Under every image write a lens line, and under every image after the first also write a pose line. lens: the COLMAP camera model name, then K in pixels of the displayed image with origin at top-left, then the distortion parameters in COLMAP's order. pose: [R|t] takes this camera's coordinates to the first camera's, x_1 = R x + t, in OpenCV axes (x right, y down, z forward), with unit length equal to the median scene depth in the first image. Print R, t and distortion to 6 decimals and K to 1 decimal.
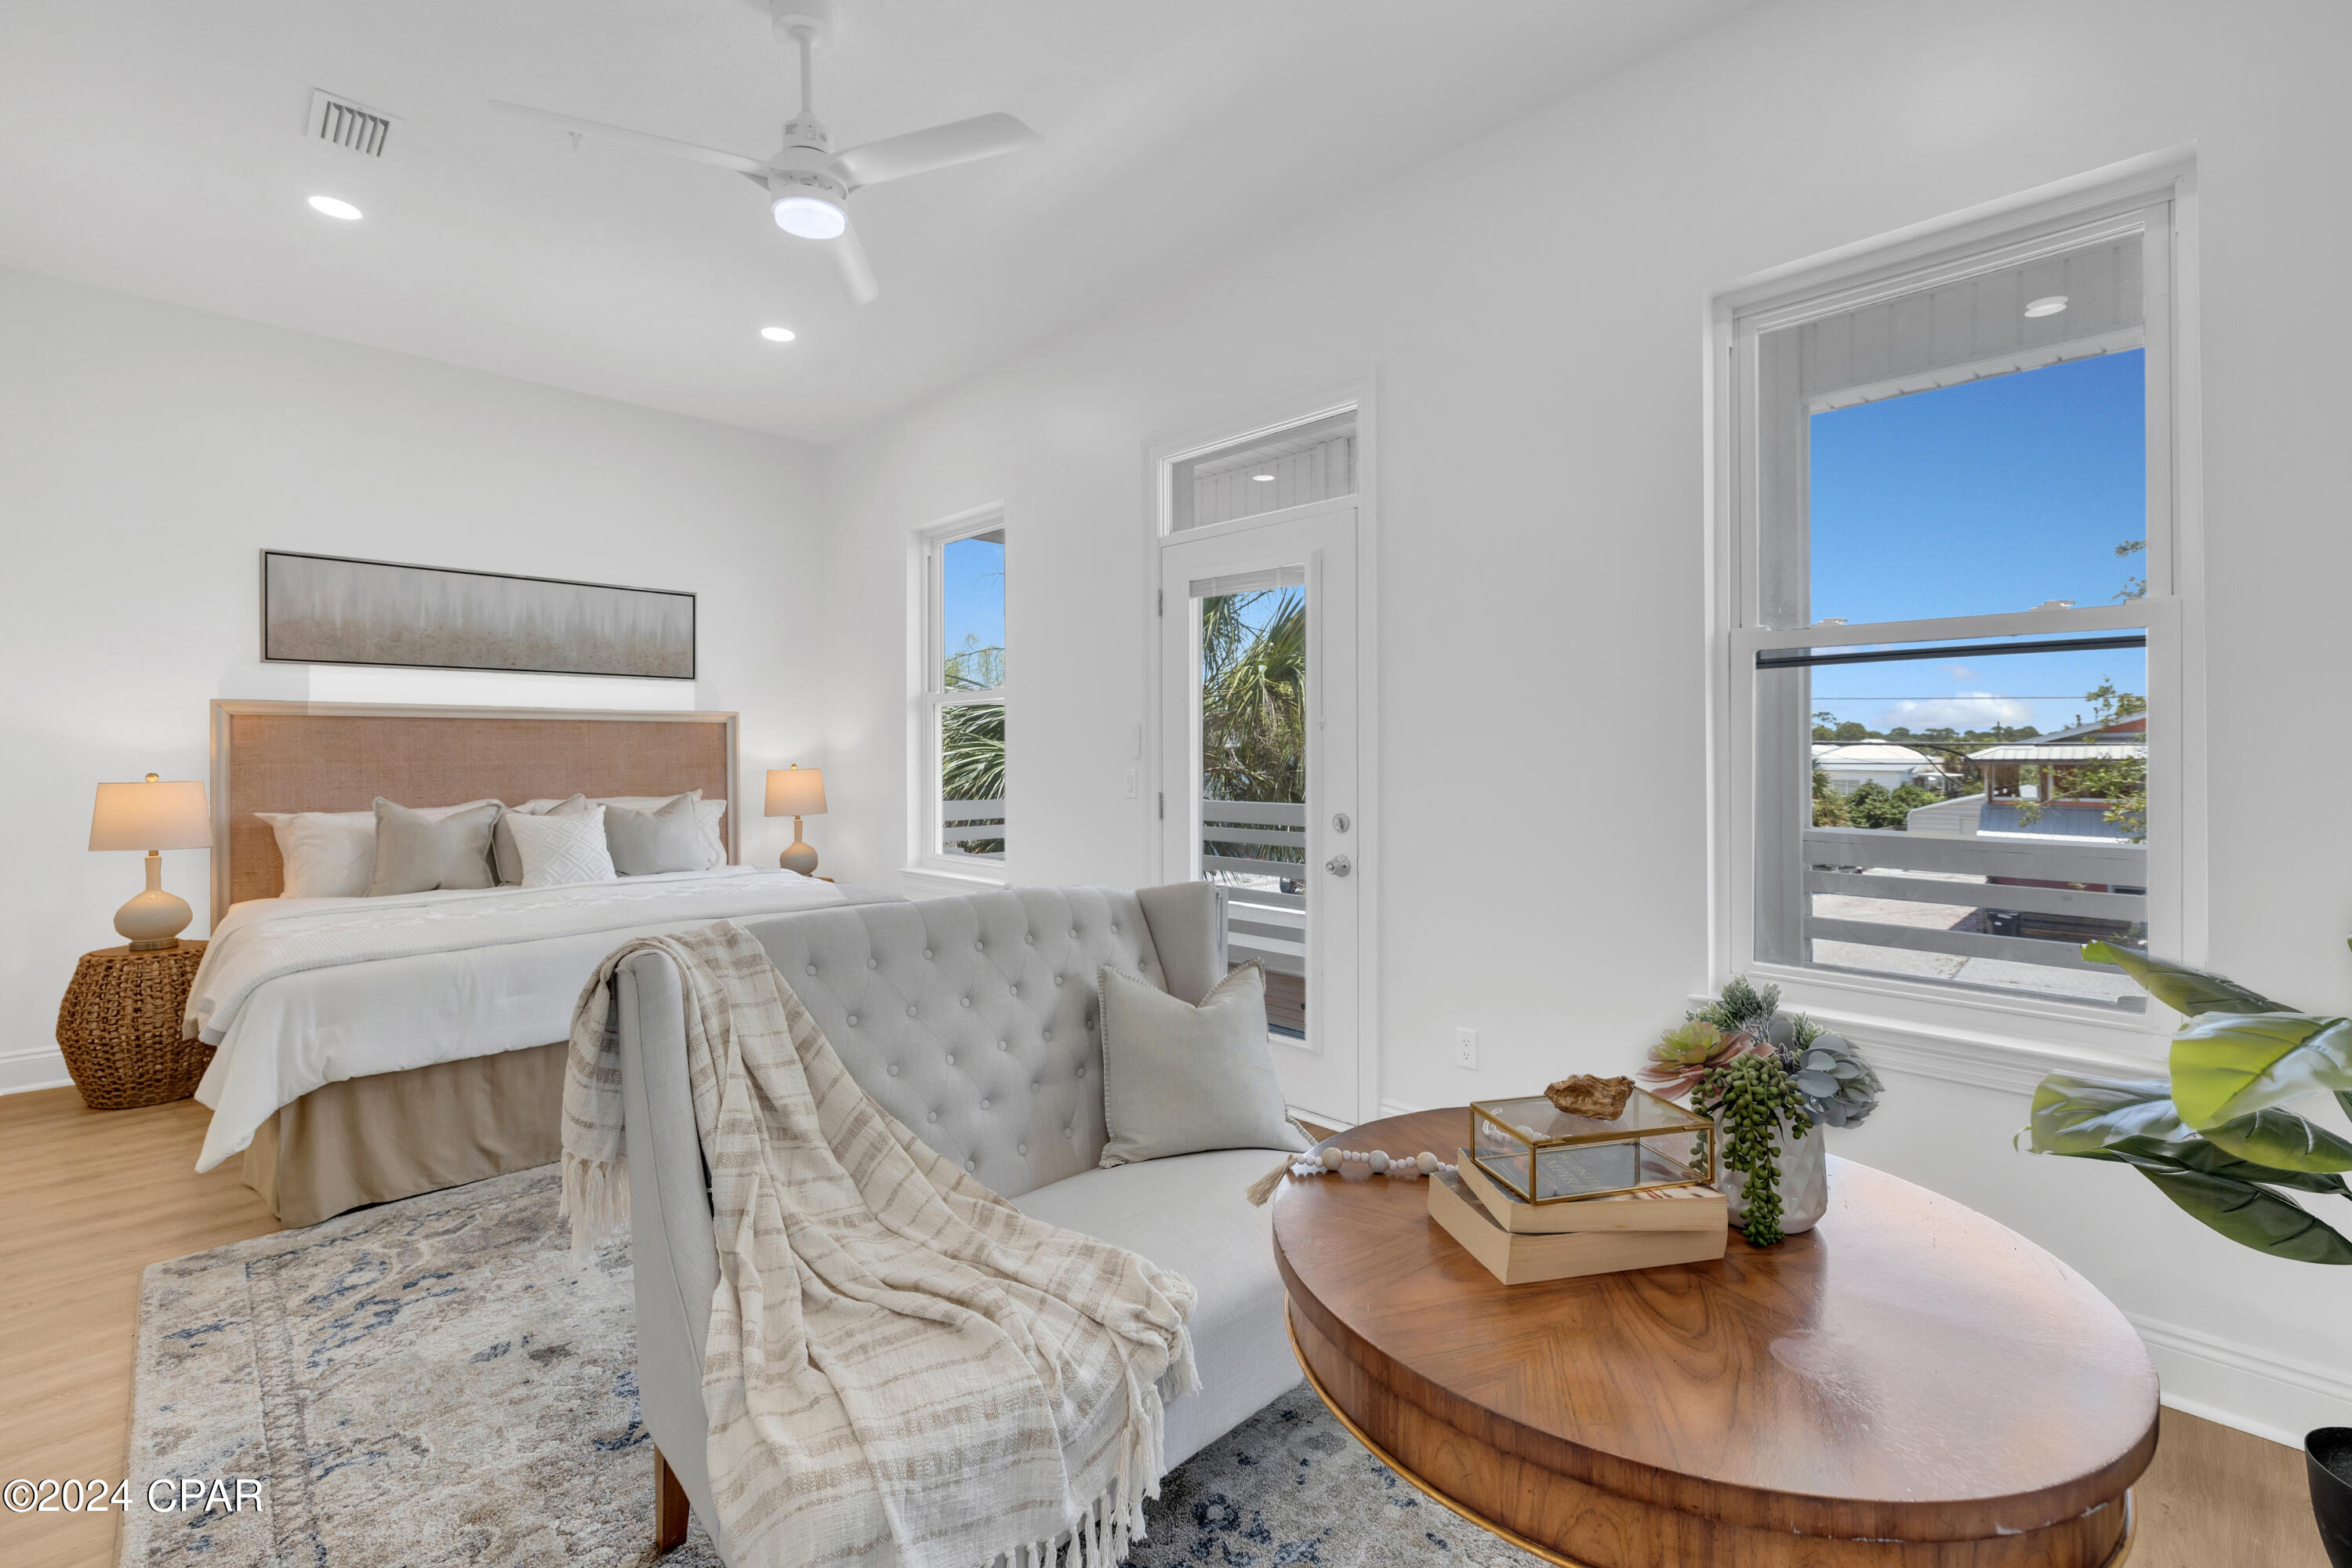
lens RADIAL K [[1011.5, 0, 1168.9], [0, 1011.5, 746.4], [0, 0, 1]] dist [-0.001548, 0.000463]
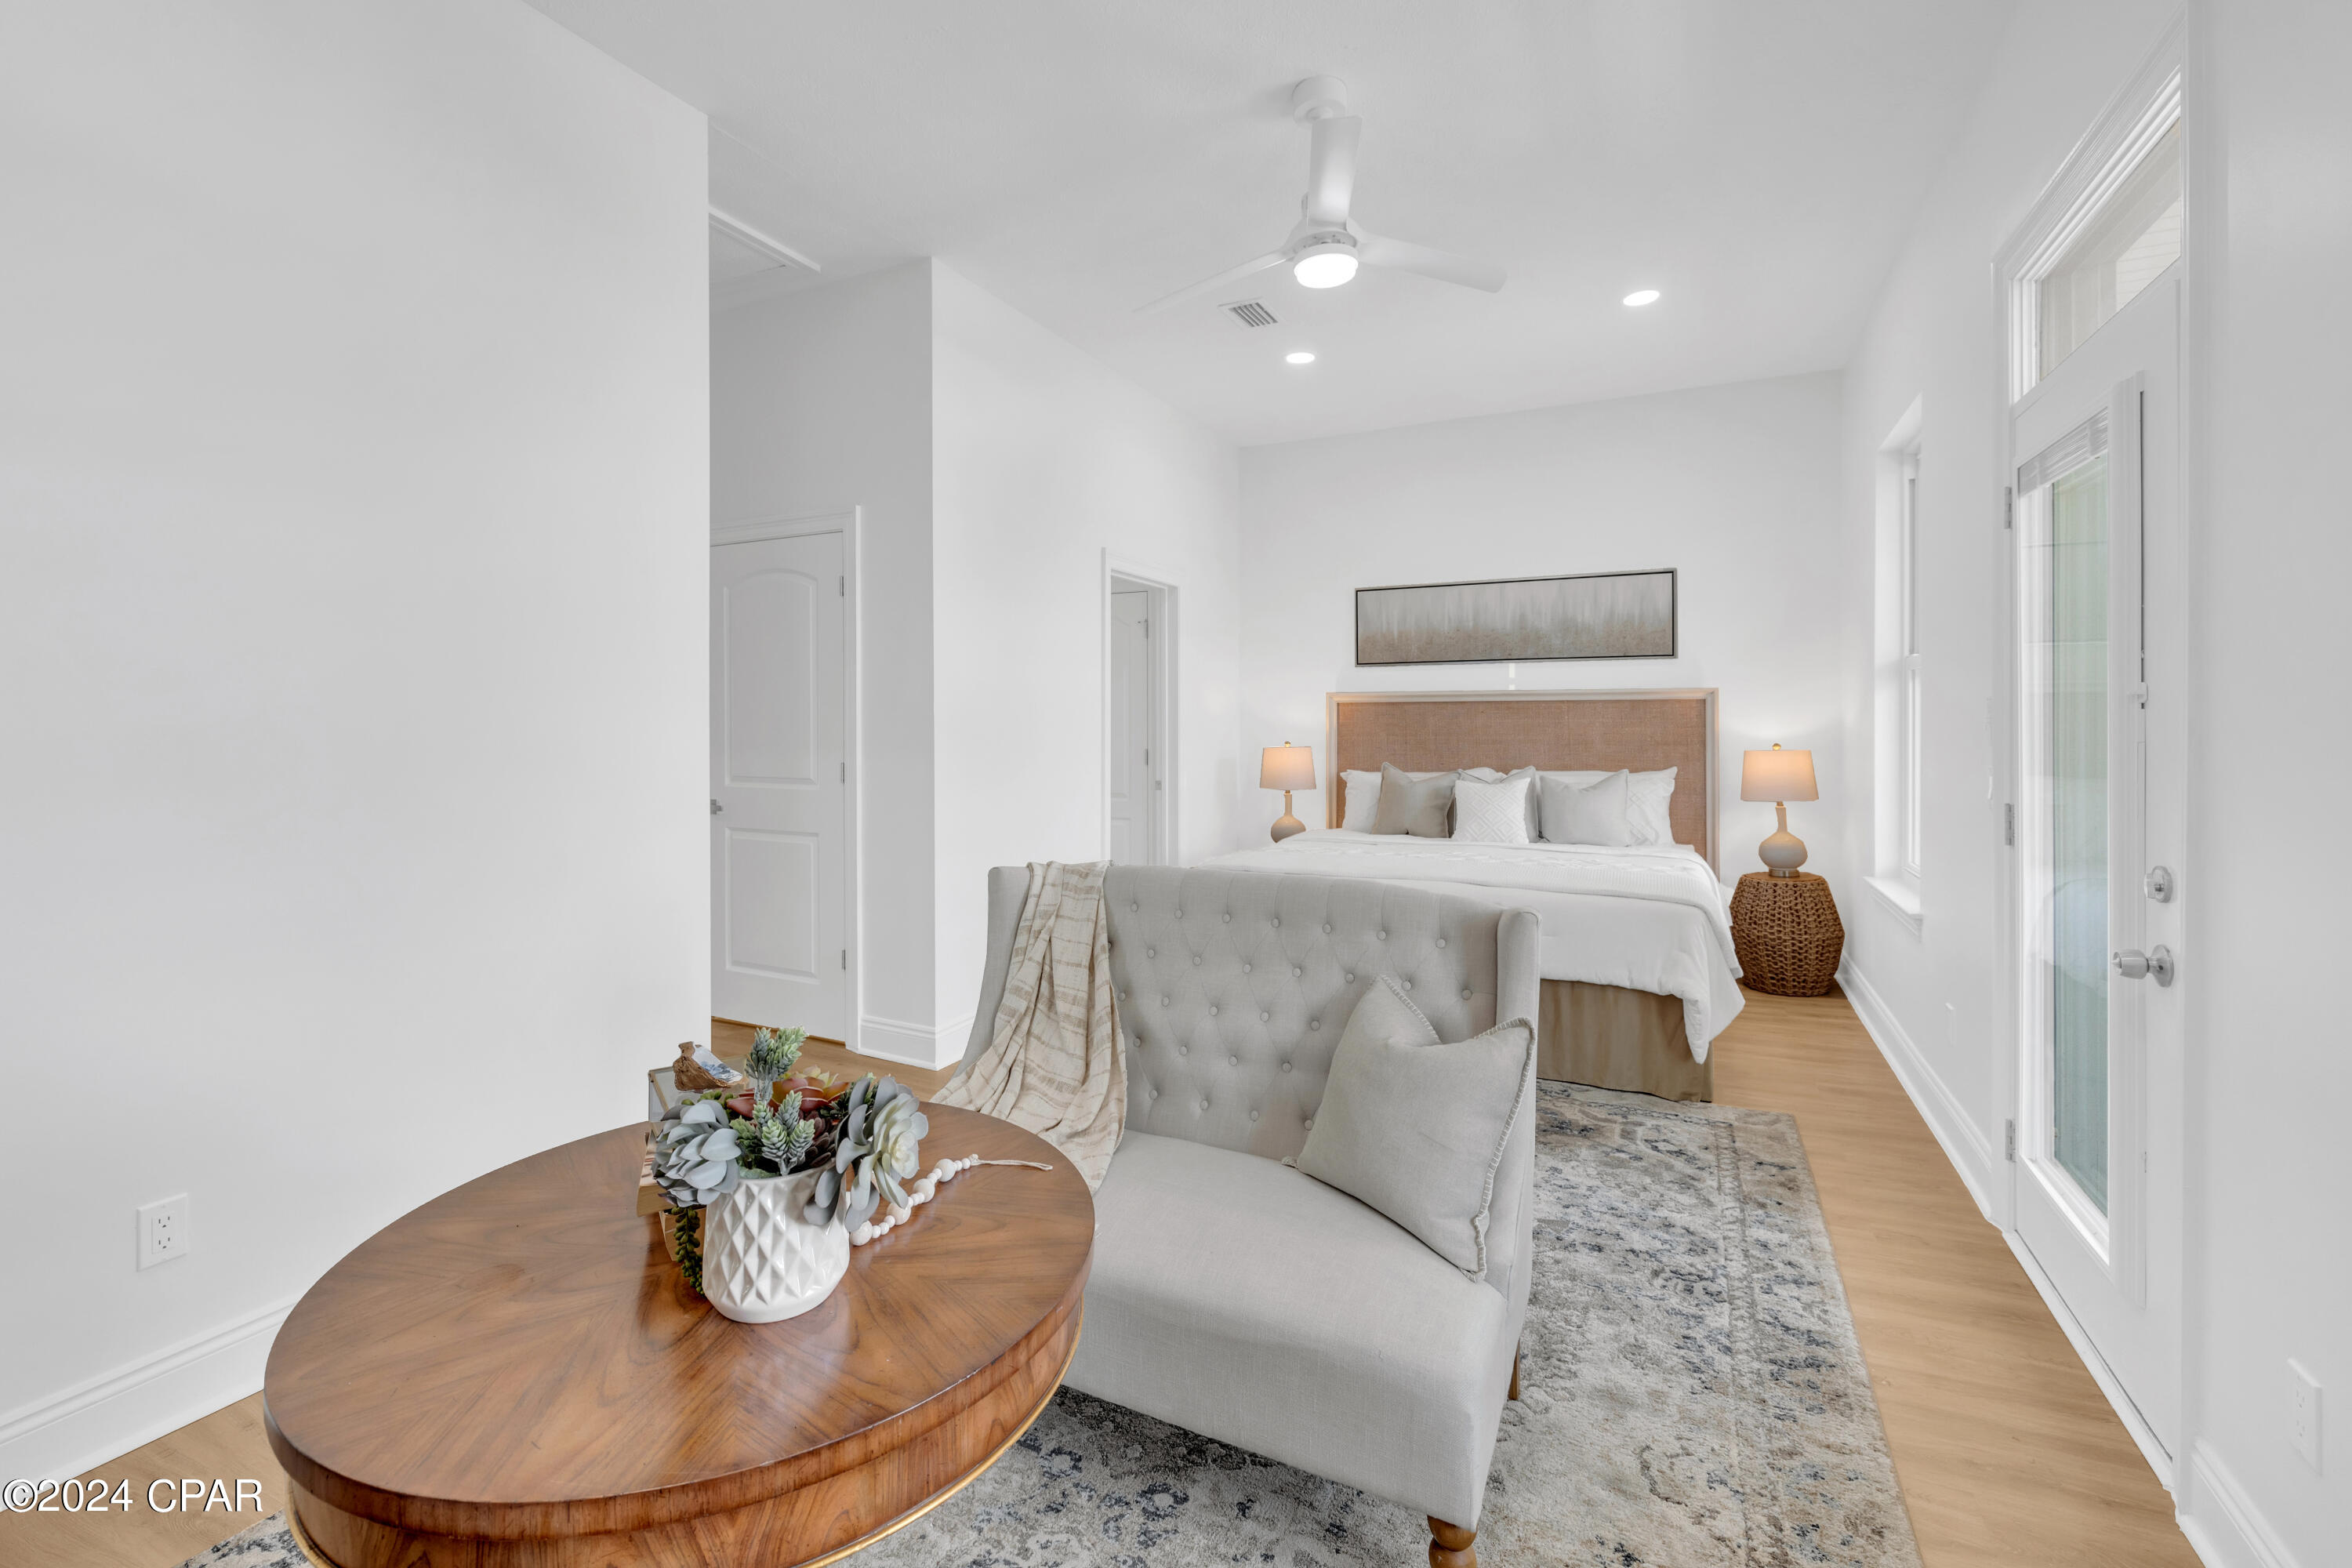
lens RADIAL K [[1011.5, 0, 1175.9], [0, 1011.5, 730.8], [0, 0, 1]] dist [-0.001548, 0.000463]
pose [[0.330217, 0.008778, -0.943864, 0.373994], [0.005786, 0.999919, 0.011324, -0.008953], [0.943887, -0.009201, 0.330140, 0.256636]]
